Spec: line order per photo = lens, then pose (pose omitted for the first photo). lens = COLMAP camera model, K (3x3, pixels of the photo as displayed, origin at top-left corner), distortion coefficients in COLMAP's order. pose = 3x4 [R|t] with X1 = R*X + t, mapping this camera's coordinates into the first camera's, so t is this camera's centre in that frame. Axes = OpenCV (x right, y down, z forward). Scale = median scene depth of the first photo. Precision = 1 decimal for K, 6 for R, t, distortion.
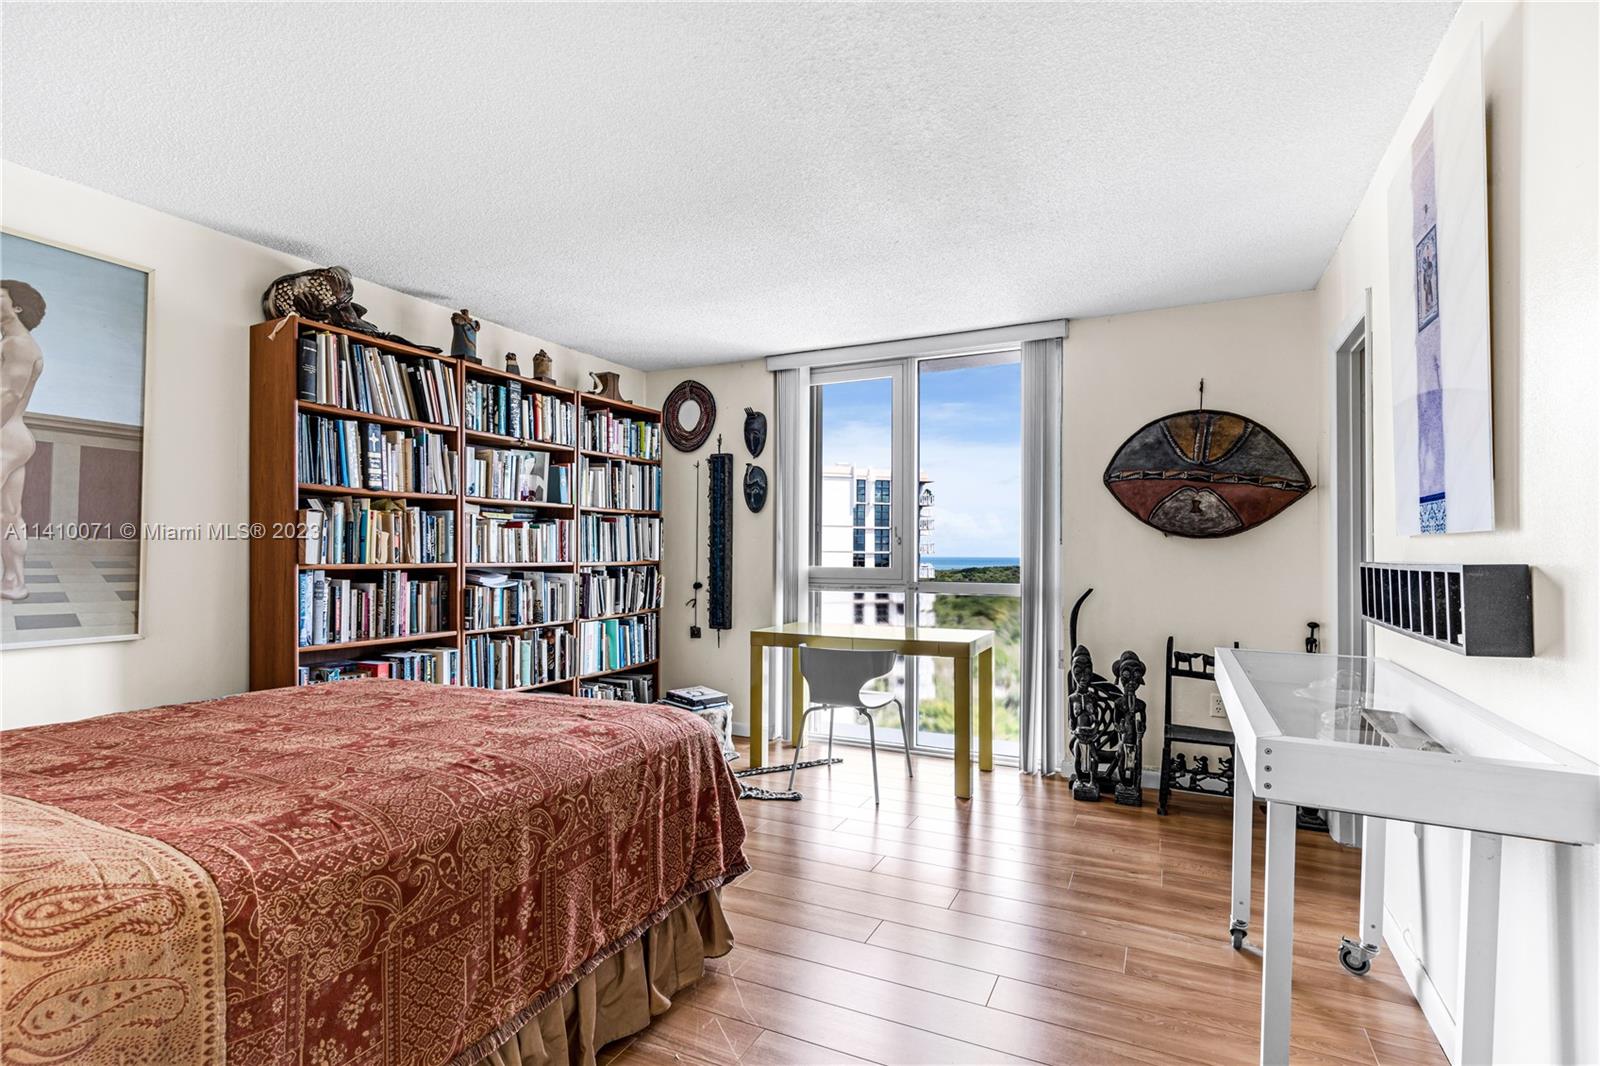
lens RADIAL K [[762.4, 0, 798.5], [0, 762.4, 538.1], [0, 0, 1]] dist [-0.002768, 0.001011]
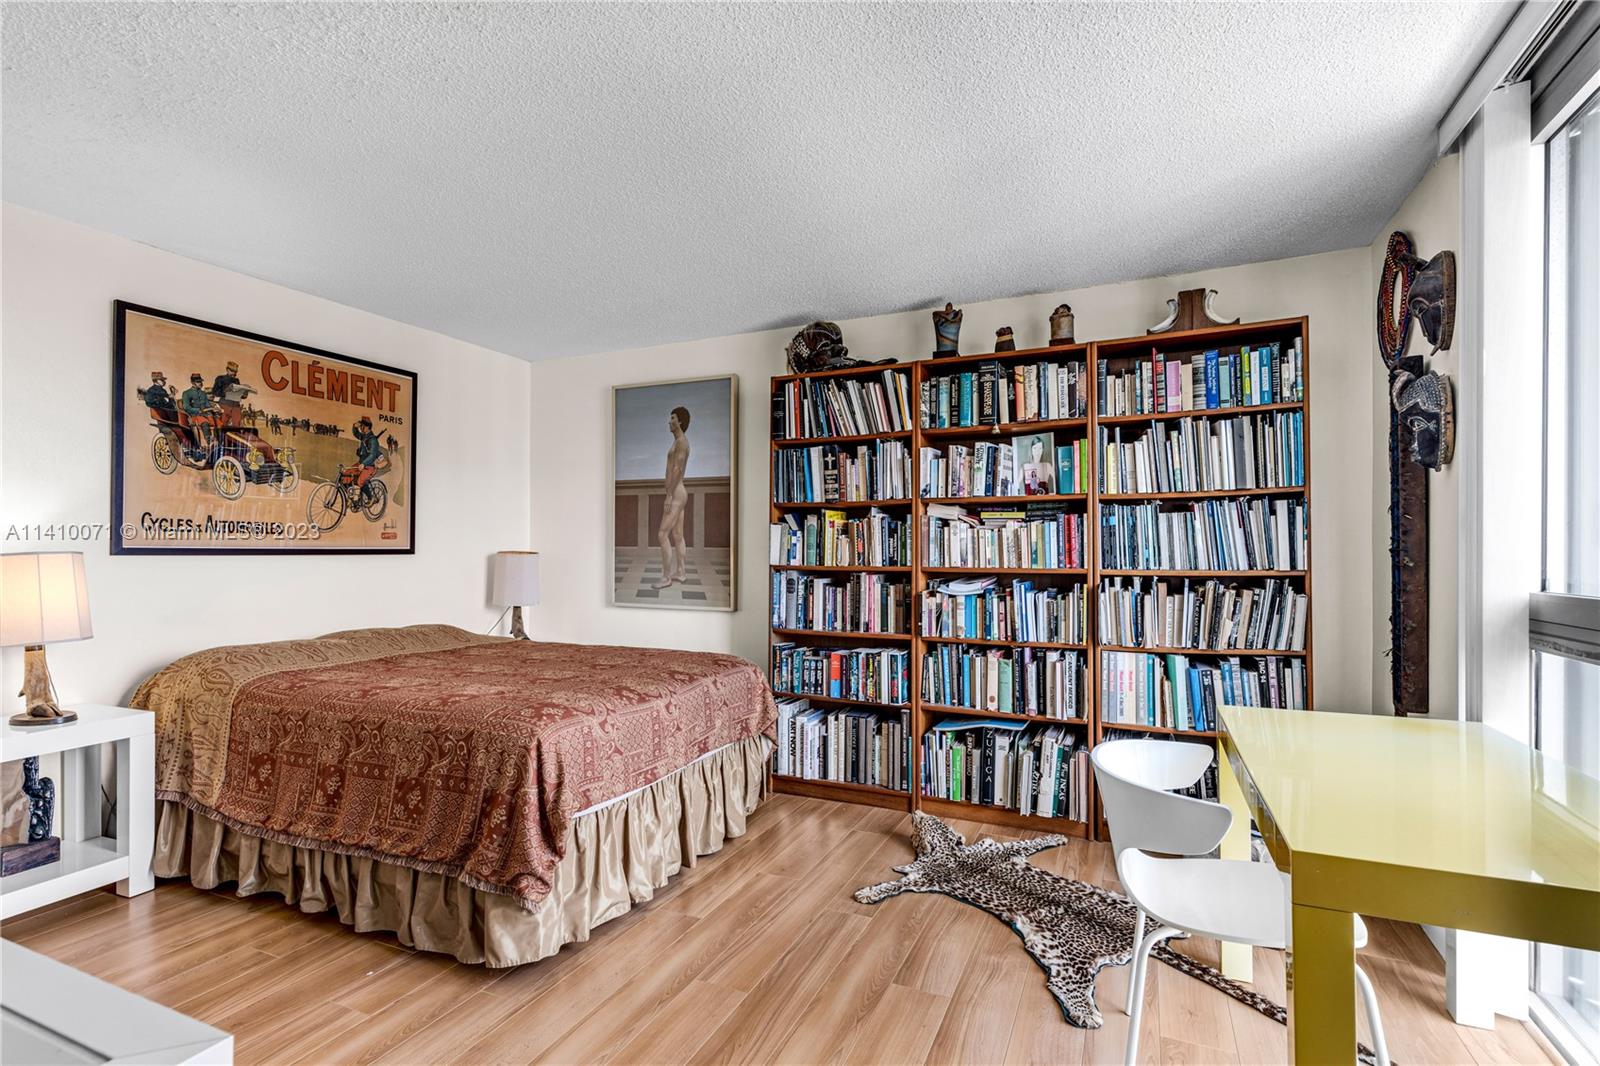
lens RADIAL K [[762.4, 0, 795.0], [0, 762.4, 561.0], [0, 0, 1]] dist [-0.002768, 0.001011]
pose [[0.035382, -0.001400, -0.999373, 0.558702], [0.013121, 0.999913, -0.000937, 0.024949], [0.999288, -0.013080, 0.035397, 0.839938]]
